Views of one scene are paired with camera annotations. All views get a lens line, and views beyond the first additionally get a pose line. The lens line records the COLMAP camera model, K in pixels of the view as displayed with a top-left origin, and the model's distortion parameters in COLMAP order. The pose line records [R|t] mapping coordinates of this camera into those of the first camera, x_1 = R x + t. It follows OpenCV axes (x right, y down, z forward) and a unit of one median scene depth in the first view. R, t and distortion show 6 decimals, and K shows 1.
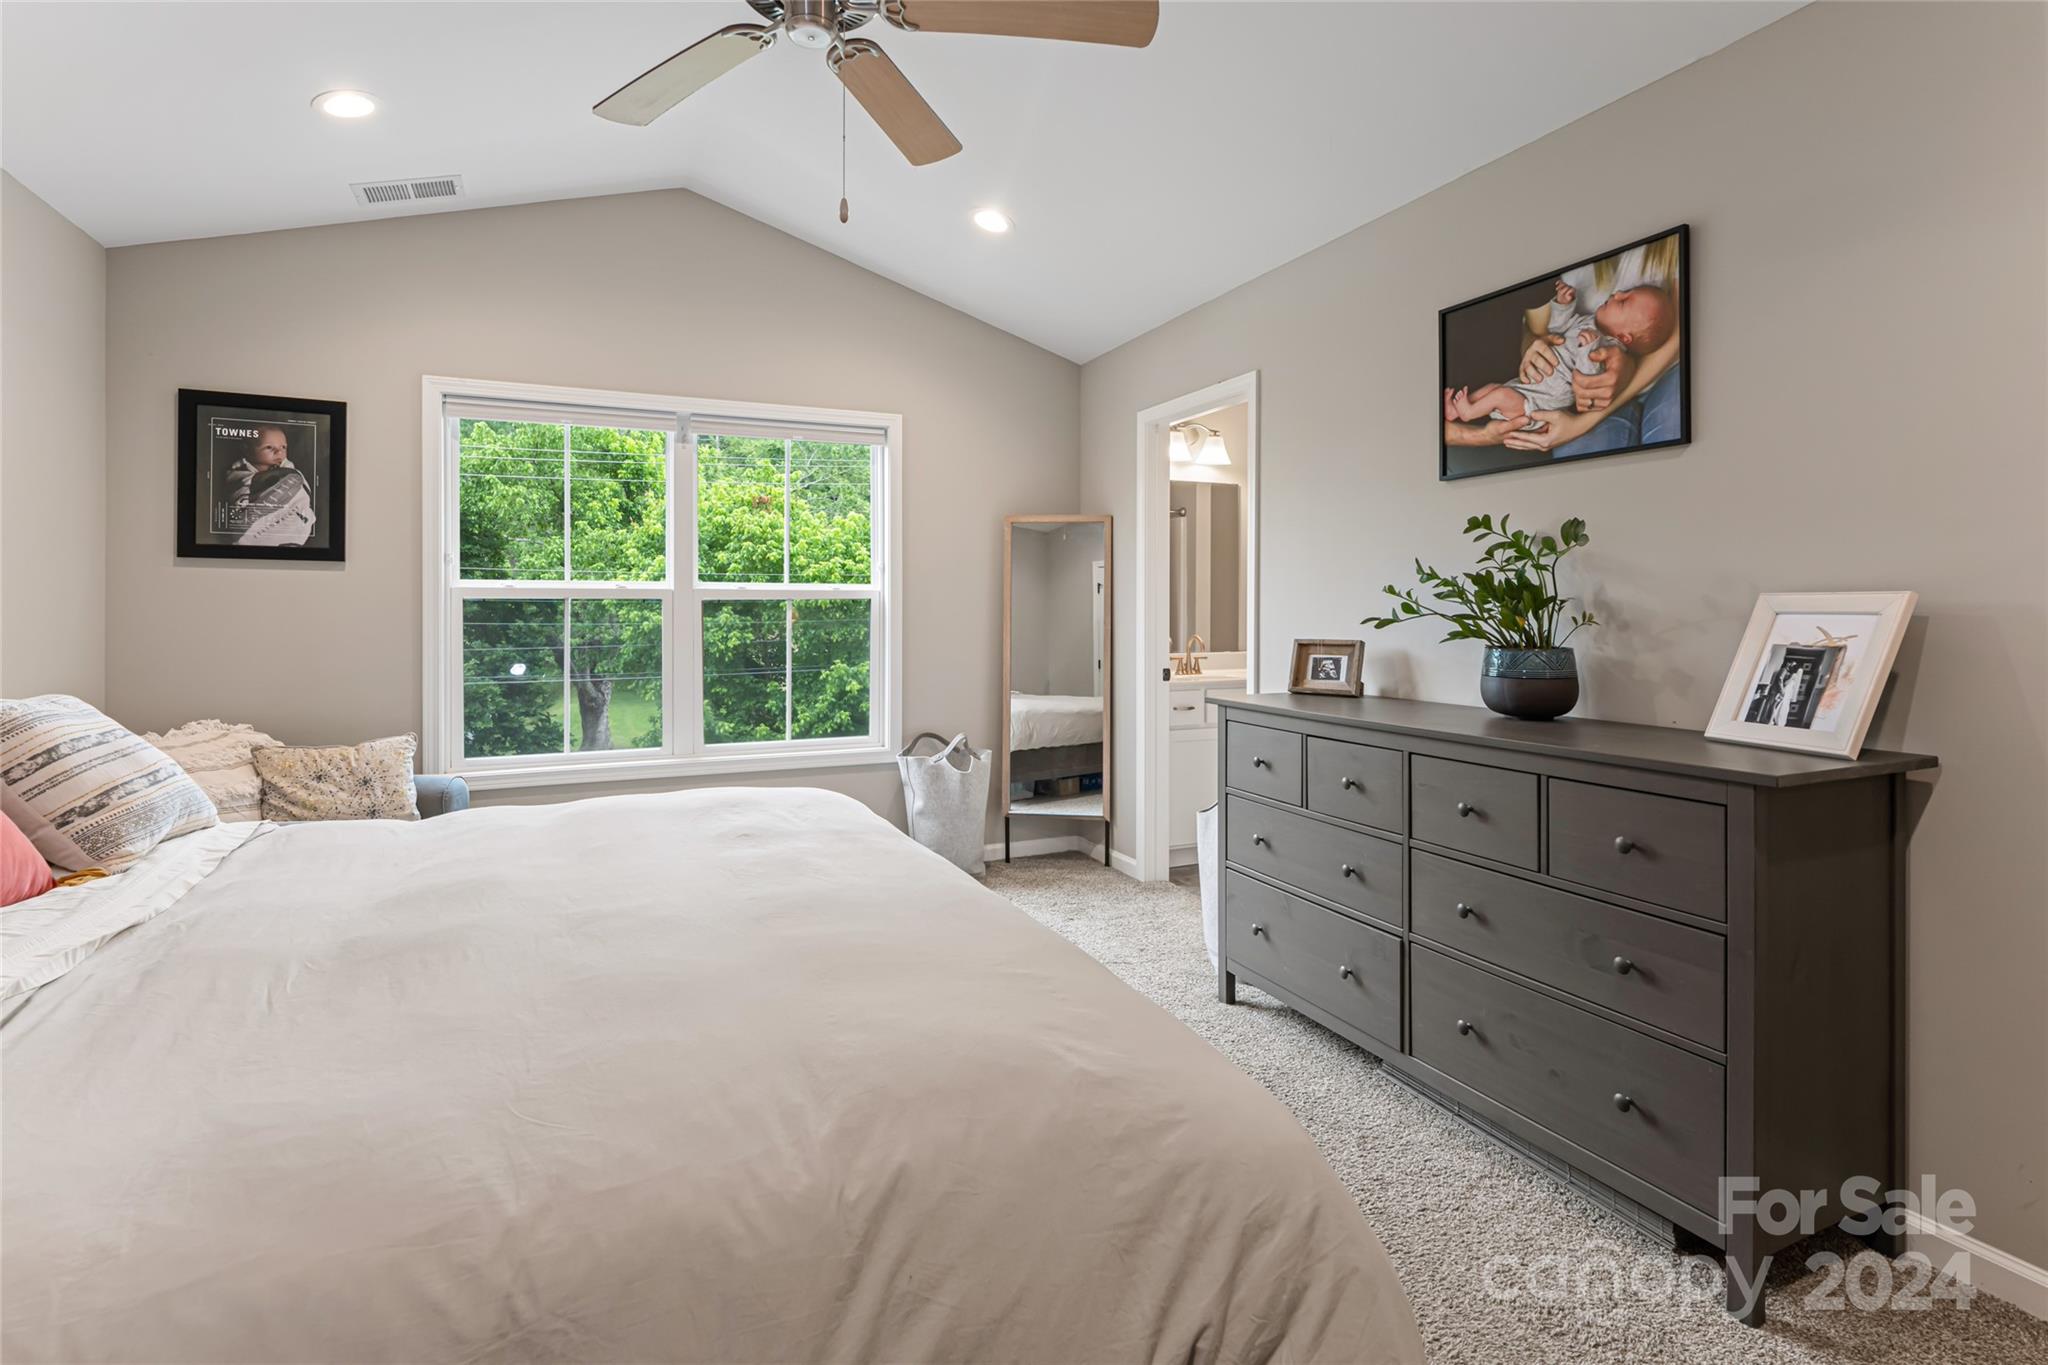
lens RADIAL K [[947.0, 0, 1000.3], [0, 947.0, 618.6], [0, 0, 1]] dist [-0.000899, -0.000397]
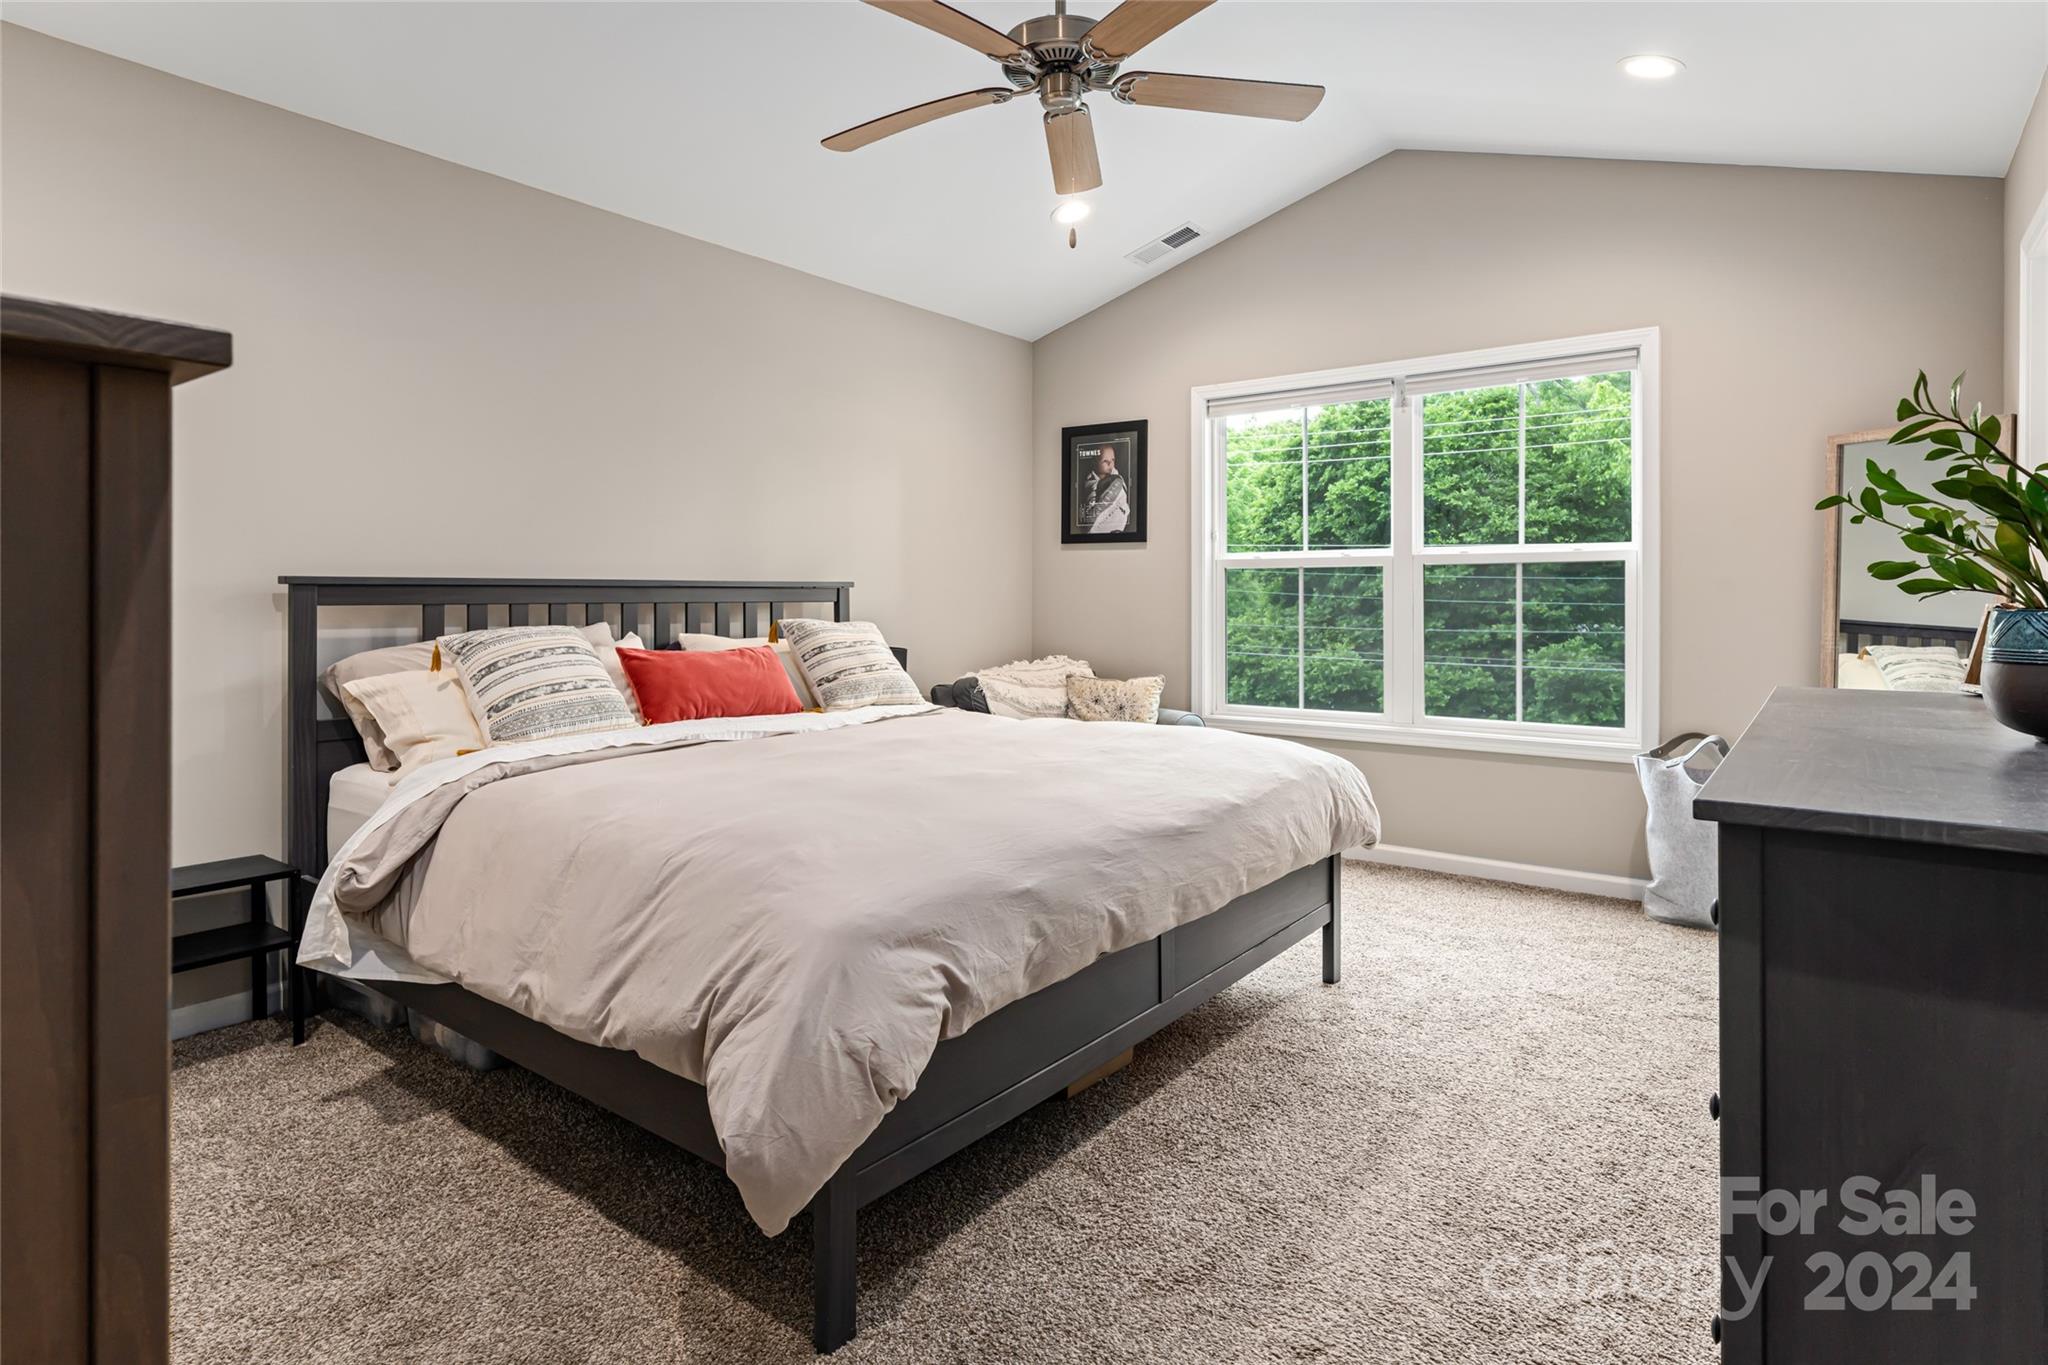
lens RADIAL K [[1076.9, 0, 1038.5], [0, 1076.9, 592.8], [0, 0, 1]] dist [0.001459, -0.000112]
pose [[0.501230, -0.000838, -0.865314, 0.528654], [-0.006359, 0.999969, -0.004652, 0.017747], [0.865291, 0.007835, 0.501209, 0.135072]]
